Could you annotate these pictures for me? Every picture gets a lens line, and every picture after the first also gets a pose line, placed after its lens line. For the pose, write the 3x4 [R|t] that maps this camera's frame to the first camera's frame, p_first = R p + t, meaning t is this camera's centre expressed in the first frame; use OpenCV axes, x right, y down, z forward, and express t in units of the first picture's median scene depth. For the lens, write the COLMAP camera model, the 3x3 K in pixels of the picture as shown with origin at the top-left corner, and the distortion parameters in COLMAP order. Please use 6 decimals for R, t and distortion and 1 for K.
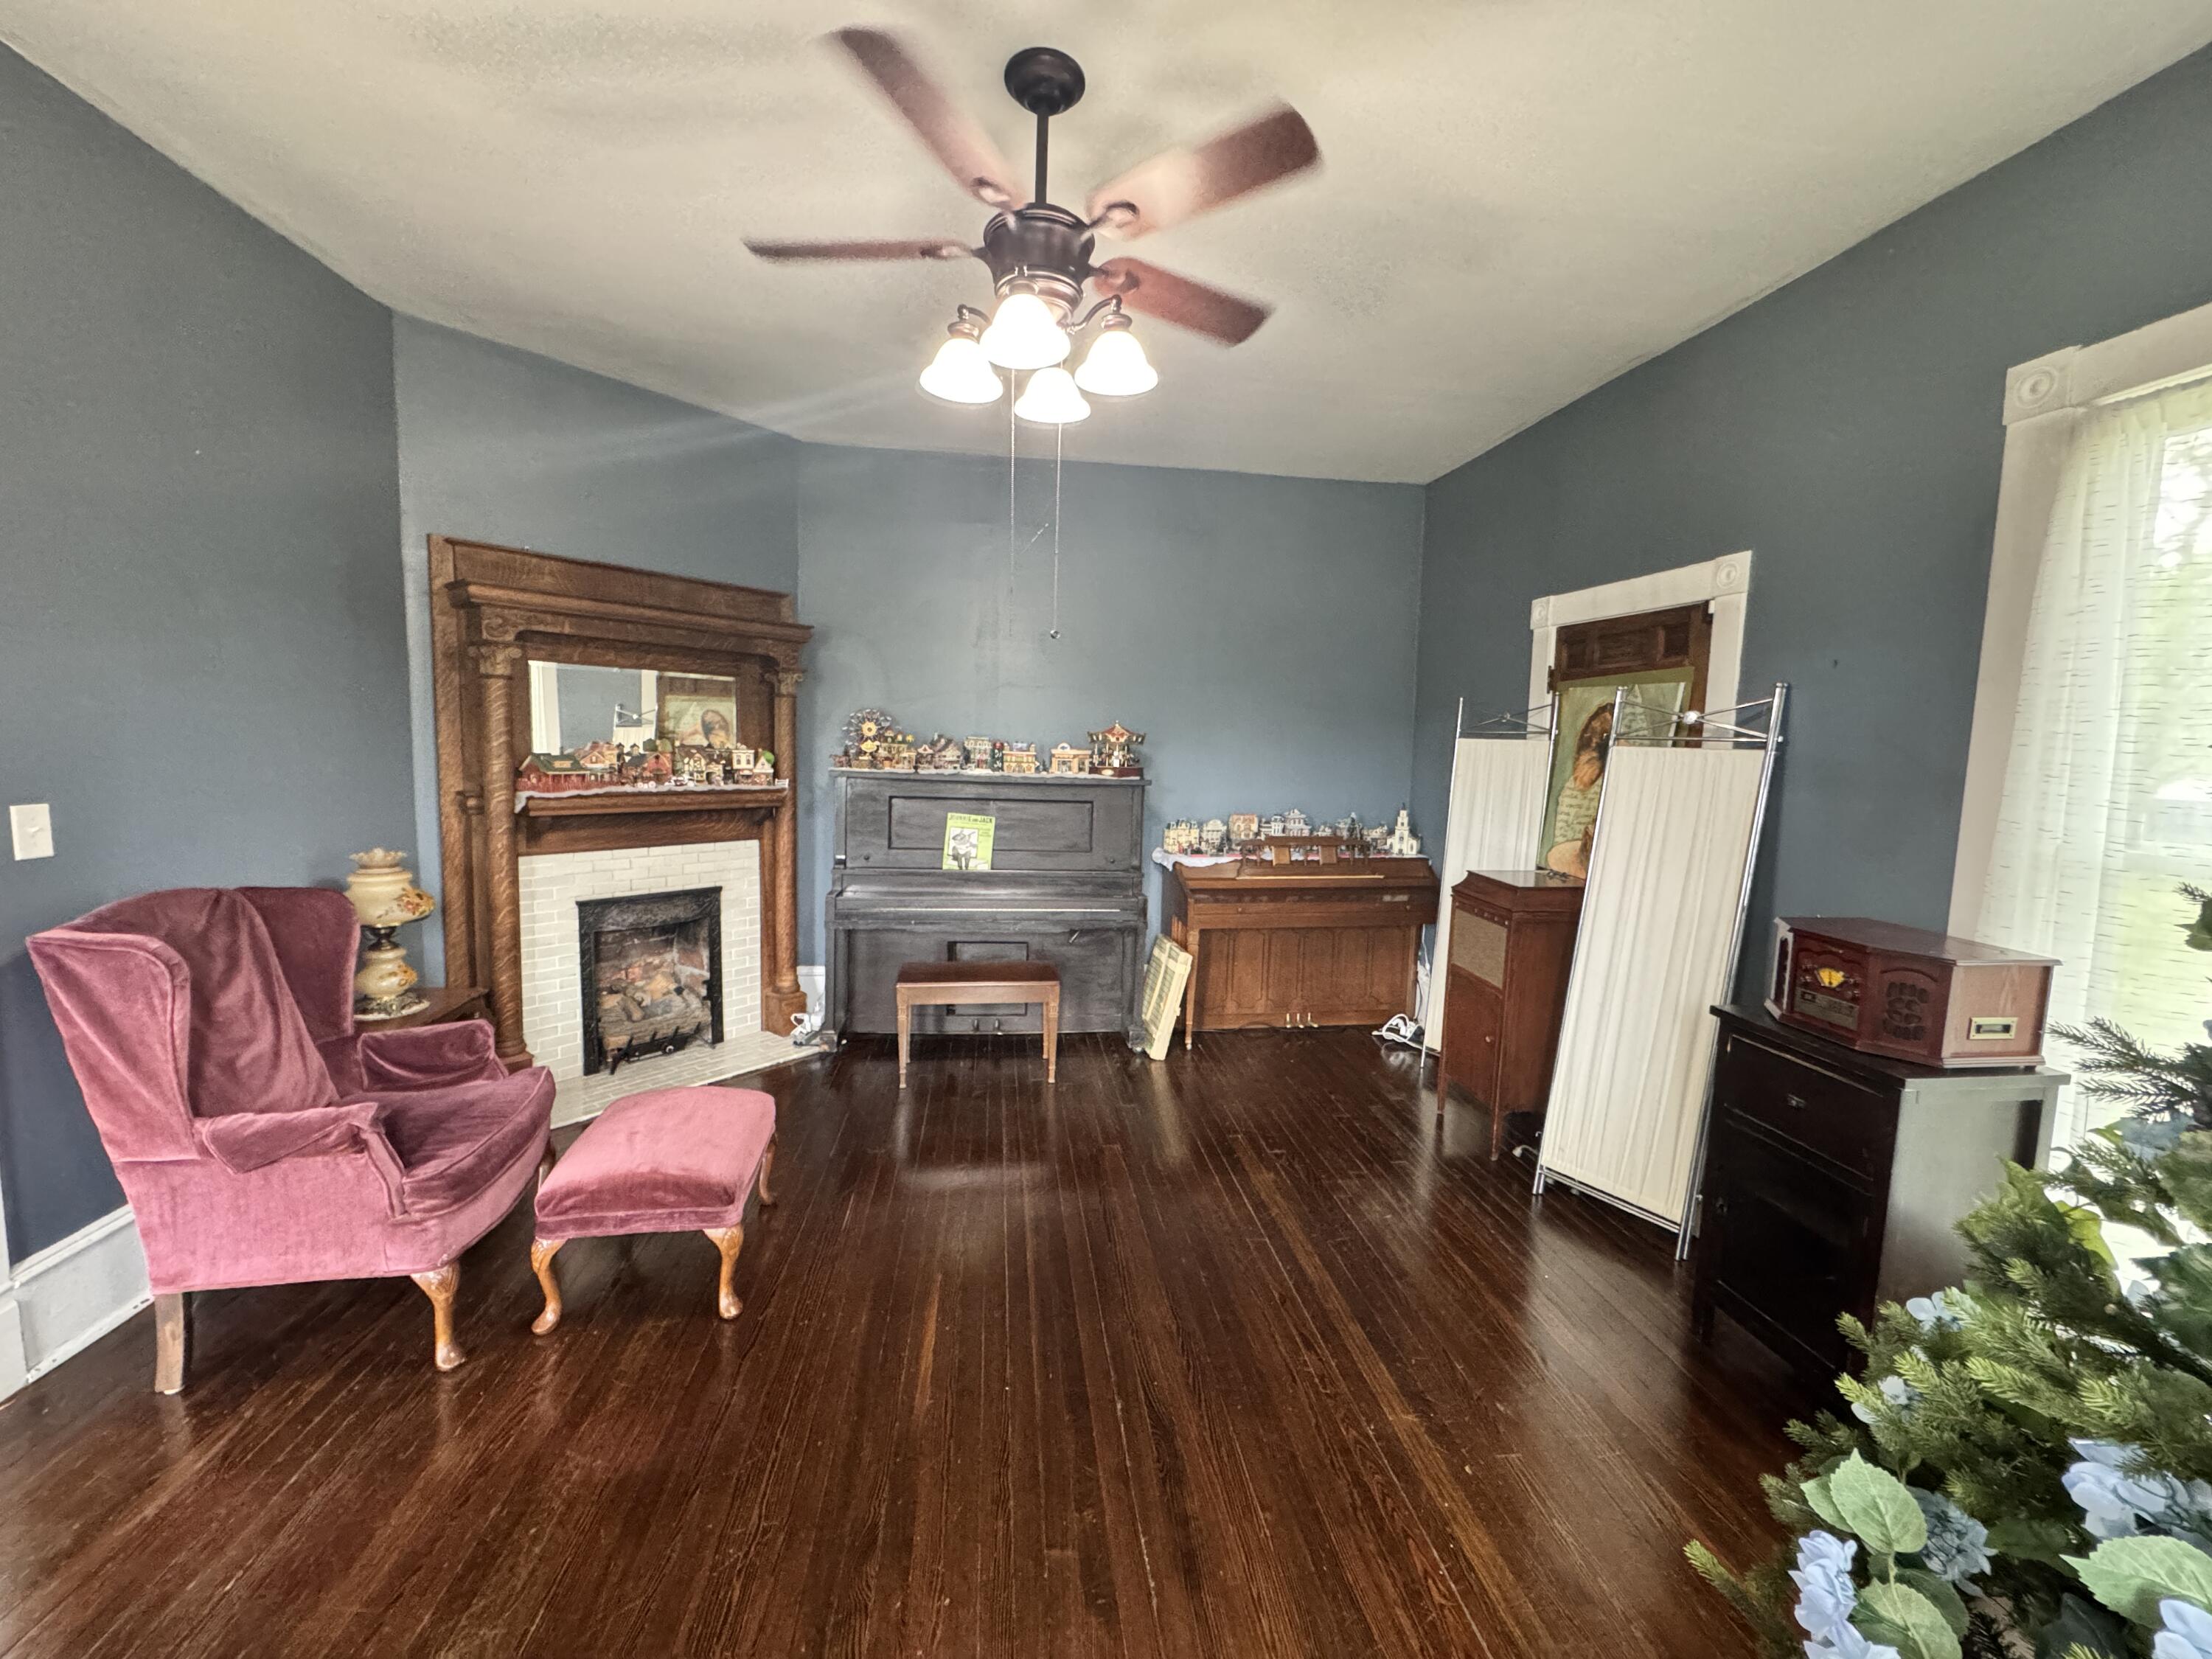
lens RADIAL K [[879.6, 0, 1103.4], [0, 879.6, 835.2], [0, 0, 1]] dist [-0.001958, -0.000325]
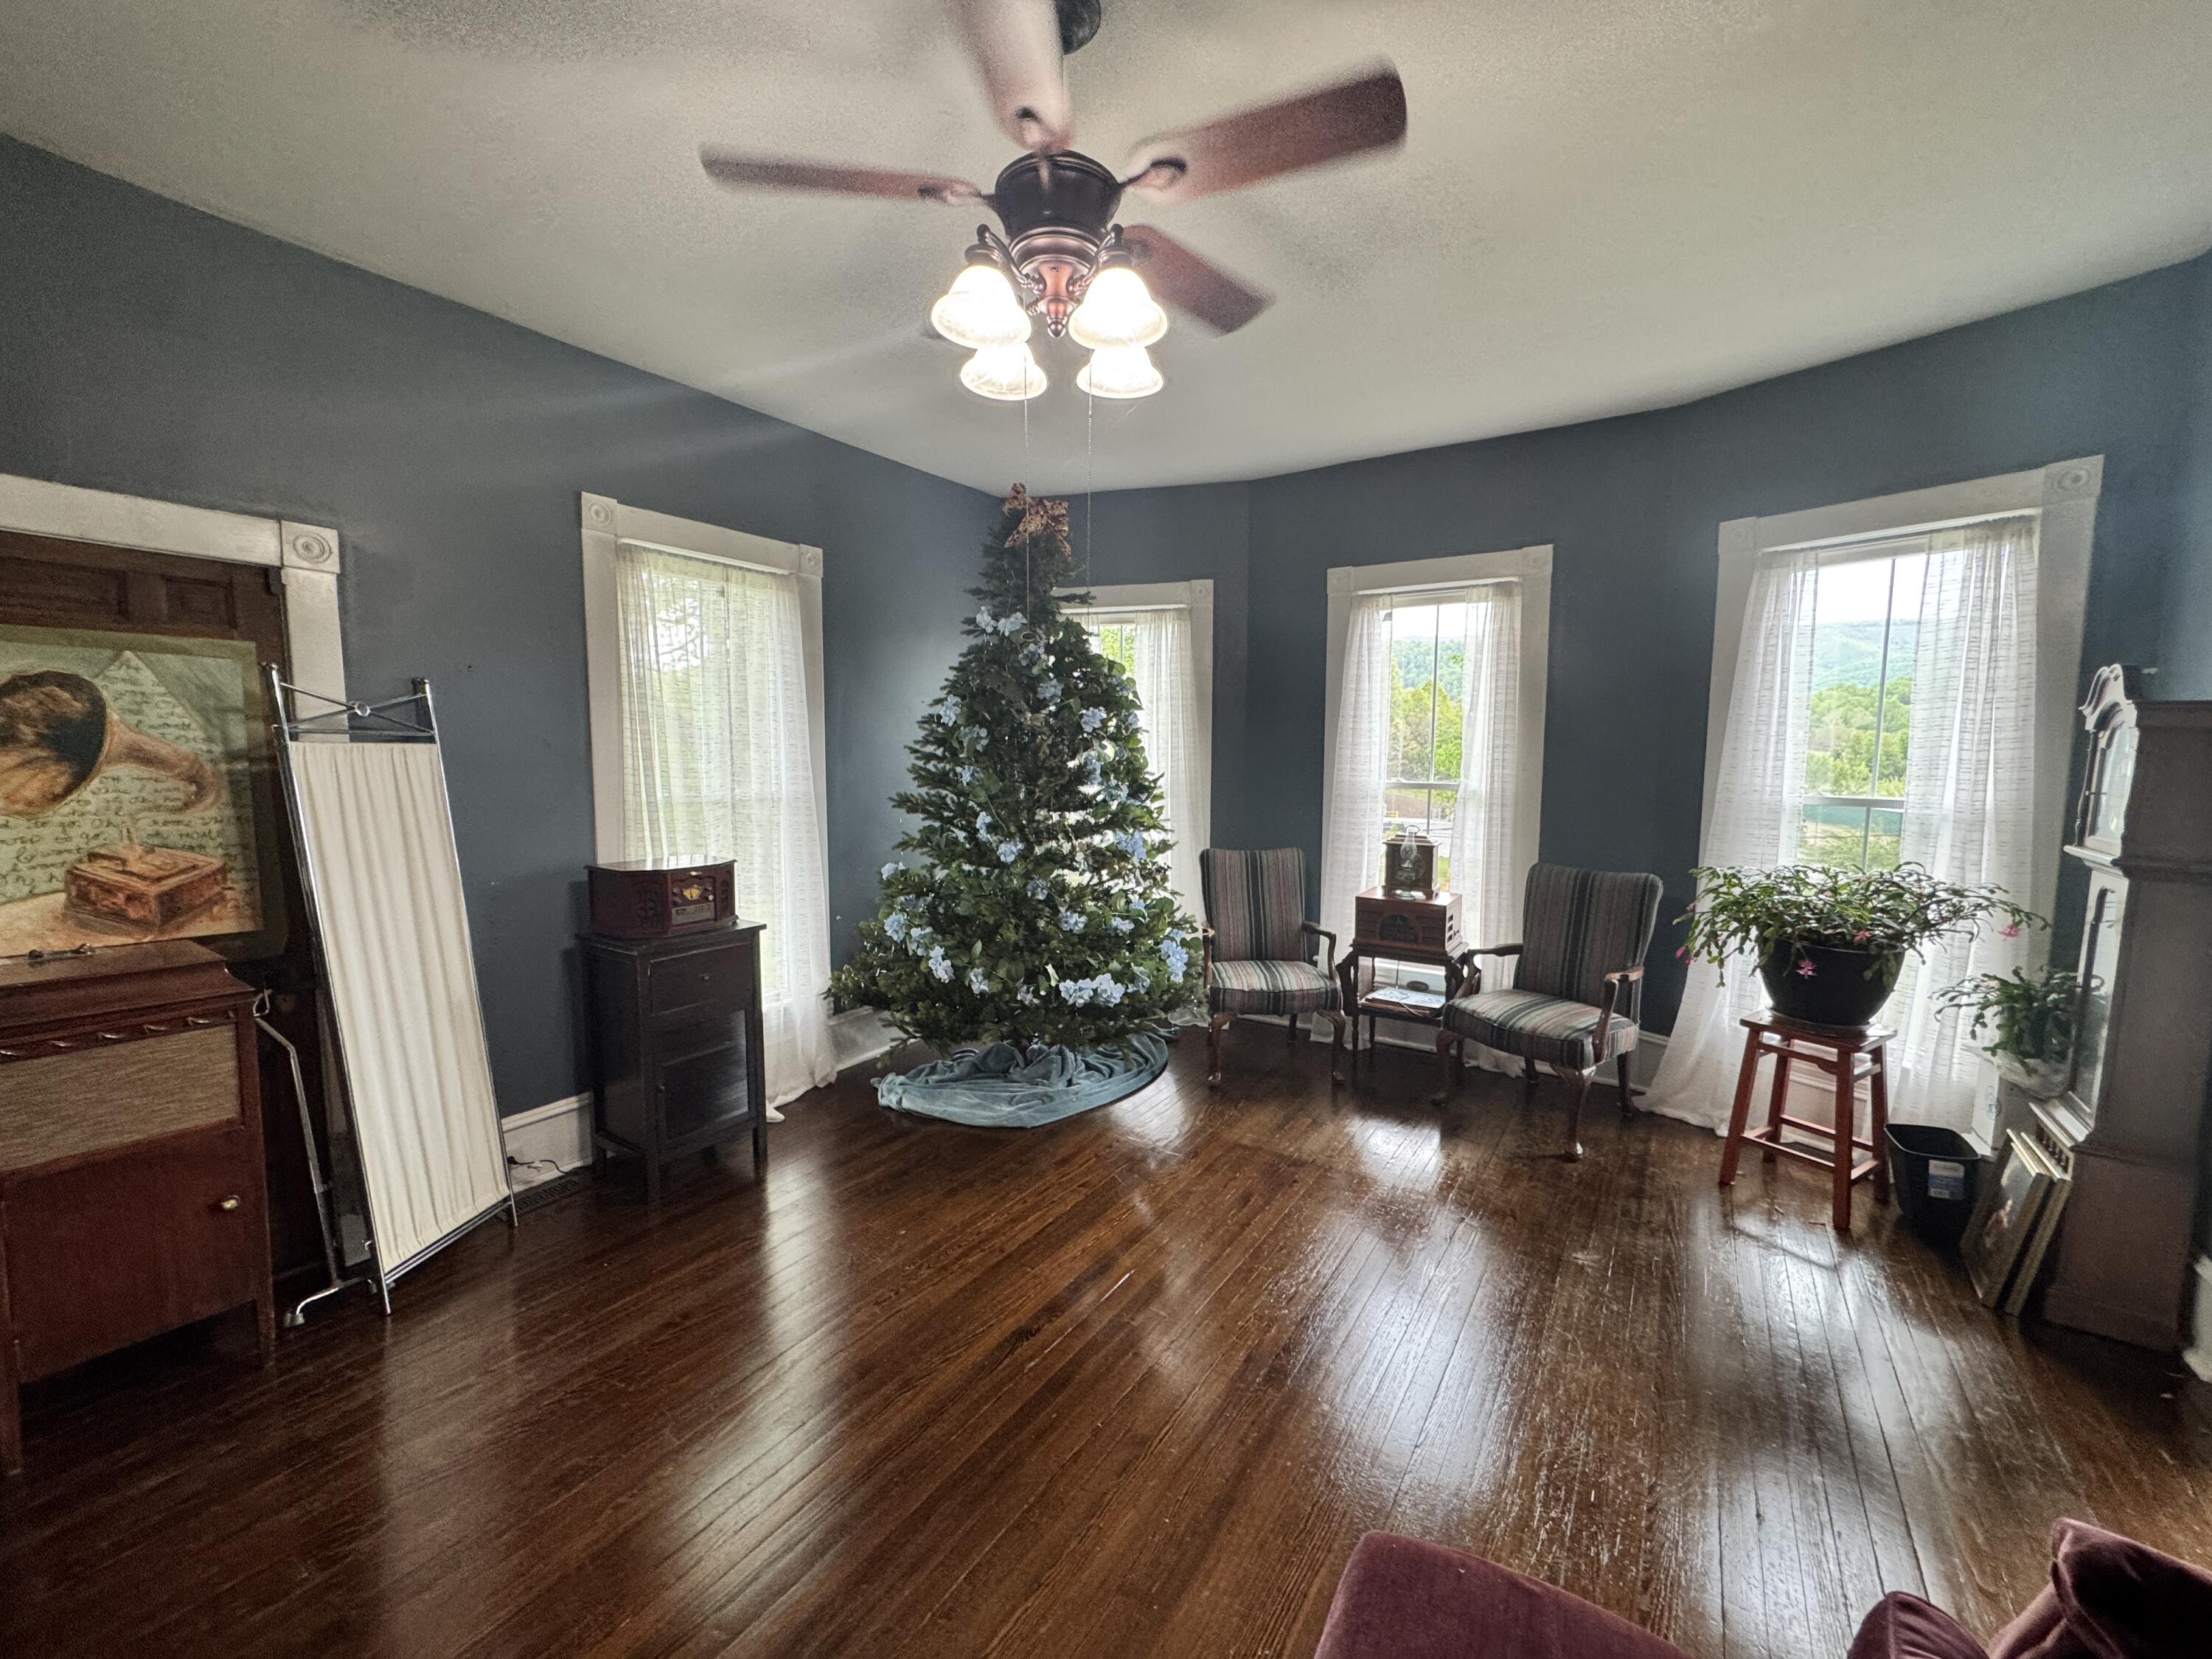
lens RADIAL K [[879.6, 0, 1103.4], [0, 879.6, 835.2], [0, 0, 1]] dist [-0.001958, -0.000325]
pose [[-0.766248, -0.122468, 0.630766, -0.379060], [0.021862, 0.976131, 0.216081, -0.139493], [-0.642173, 0.179362, -0.745281, 0.899598]]
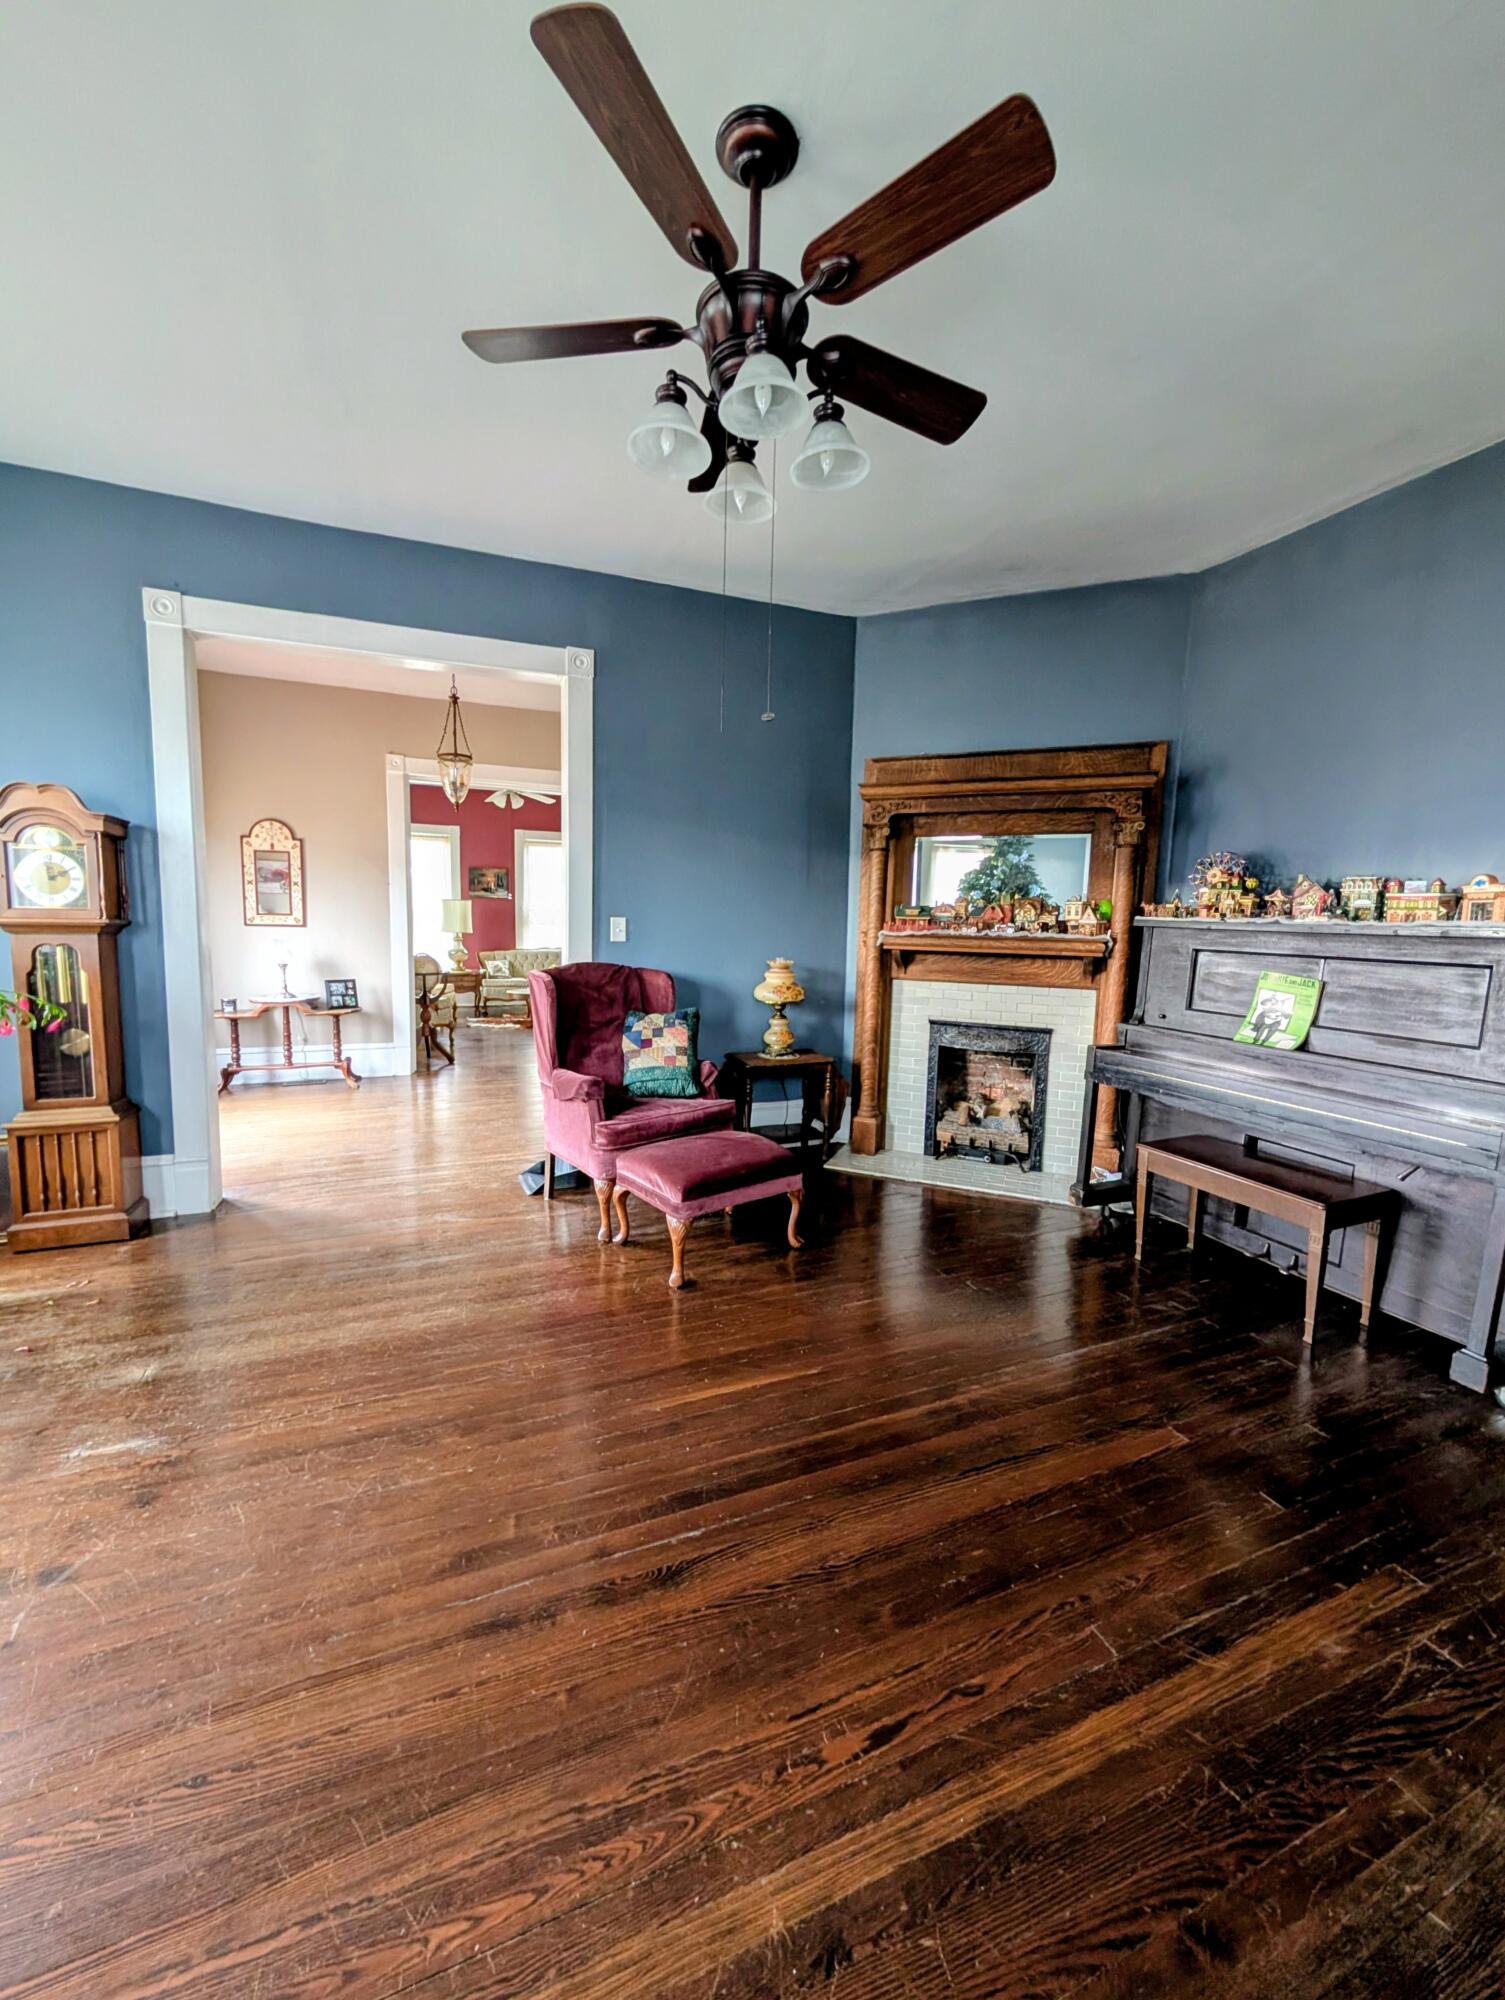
lens RADIAL K [[777.9, 0, 749.6], [0, 777.9, 997.8], [0, 0, 1]] dist [0.000075, -0.000109]
pose [[0.272489, 0.078902, -0.958918, 0.419824], [-0.112348, 0.992424, 0.049733, 0.016055], [0.955577, 0.094181, 0.279289, 0.414513]]
